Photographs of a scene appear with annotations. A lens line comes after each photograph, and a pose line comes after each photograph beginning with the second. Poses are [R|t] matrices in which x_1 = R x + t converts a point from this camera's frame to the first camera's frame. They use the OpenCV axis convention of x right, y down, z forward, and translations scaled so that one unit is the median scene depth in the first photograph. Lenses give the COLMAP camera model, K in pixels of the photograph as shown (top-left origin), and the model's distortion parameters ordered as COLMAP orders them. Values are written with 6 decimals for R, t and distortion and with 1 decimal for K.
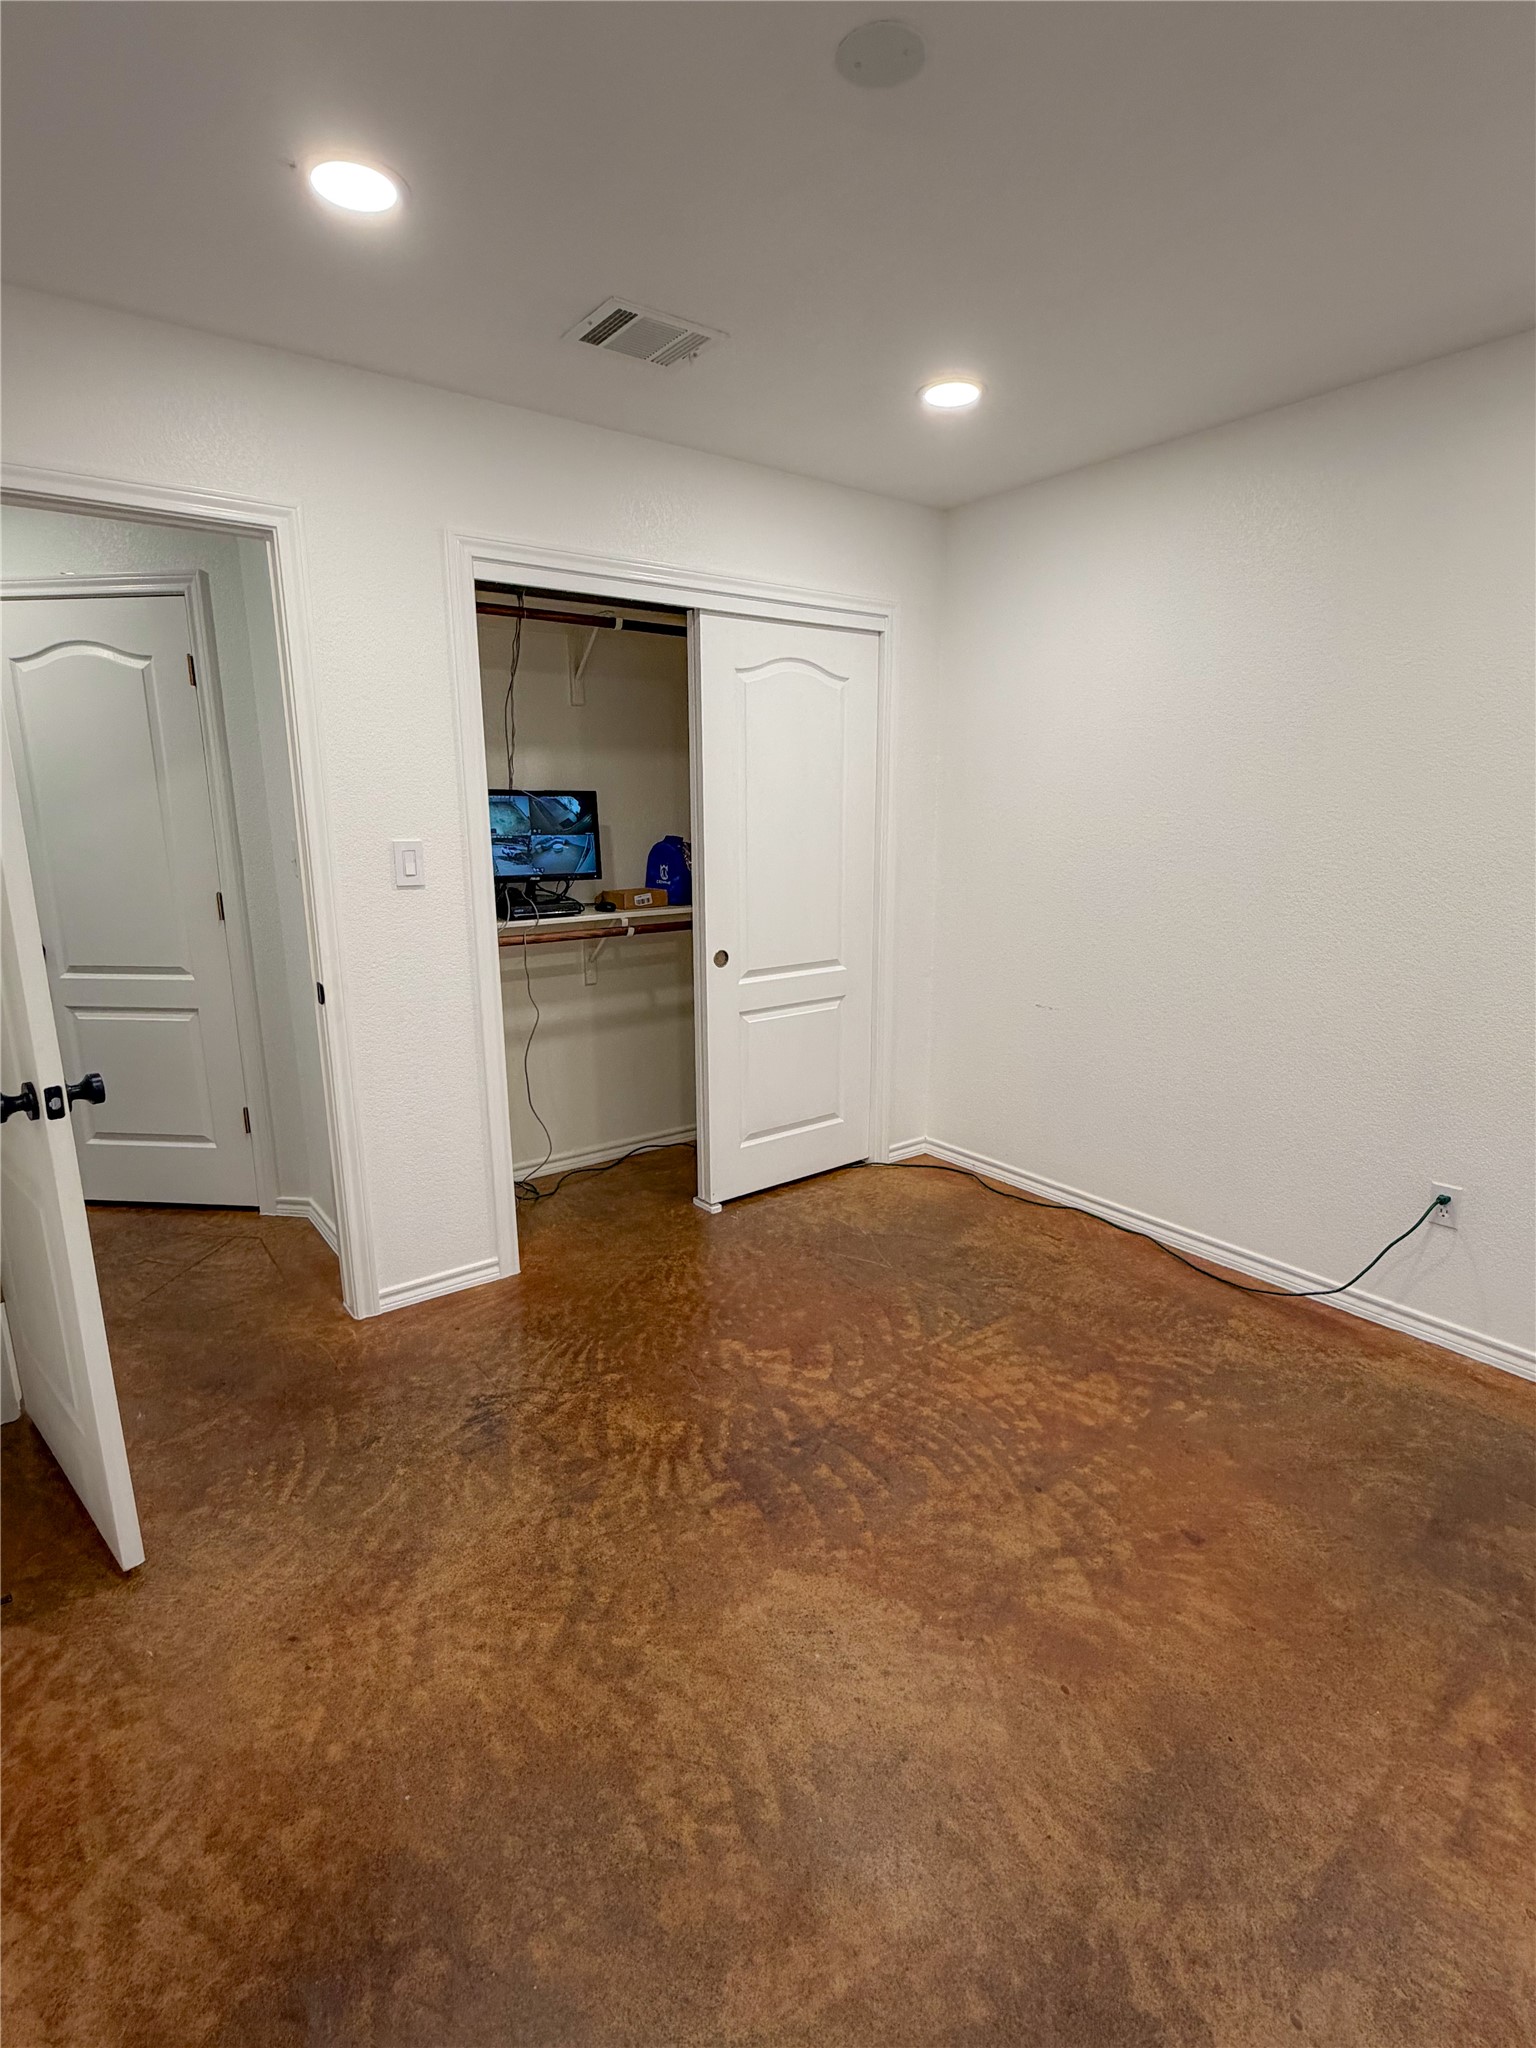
lens RADIAL K [[1021.7, 0, 781.8], [0, 1021.7, 1026.1], [0, 0, 1]] dist [-0.002479, -0.000169]
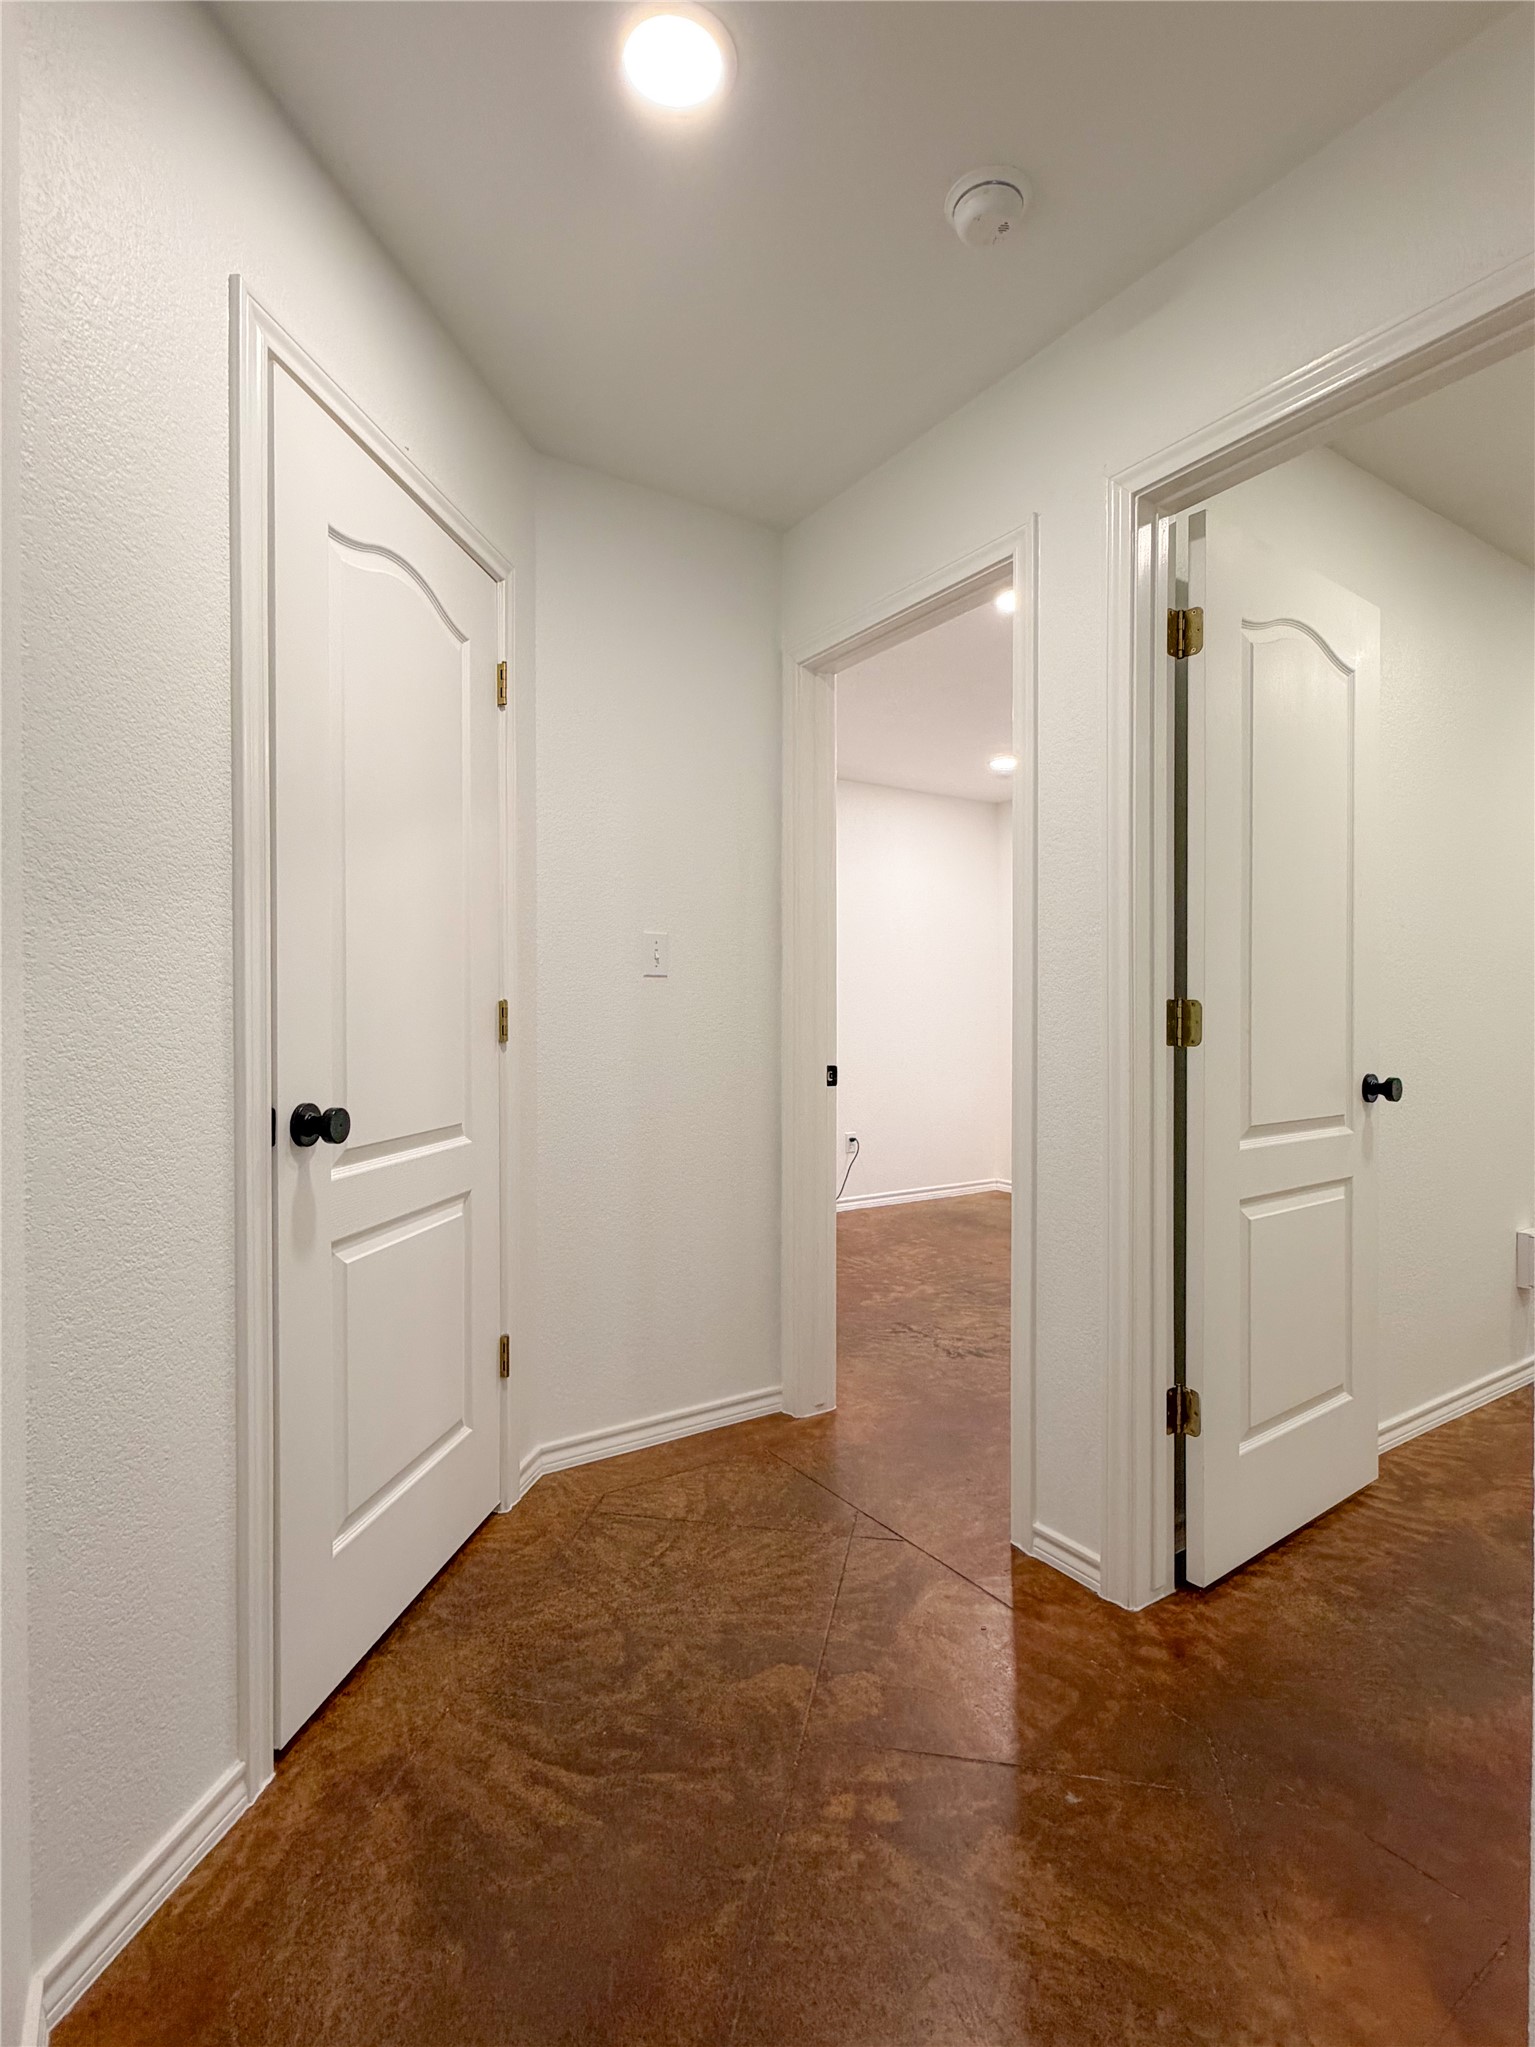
lens RADIAL K [[1021.2, 0, 781.3], [0, 1021.2, 1025.6], [0, 0, 1]] dist [-0.002479, -0.000169]
pose [[0.047096, -0.008896, 0.998851, -1.517331], [0.223799, 0.974634, -0.001872, -0.093051], [-0.973497, 0.223629, 0.047892, 0.988984]]
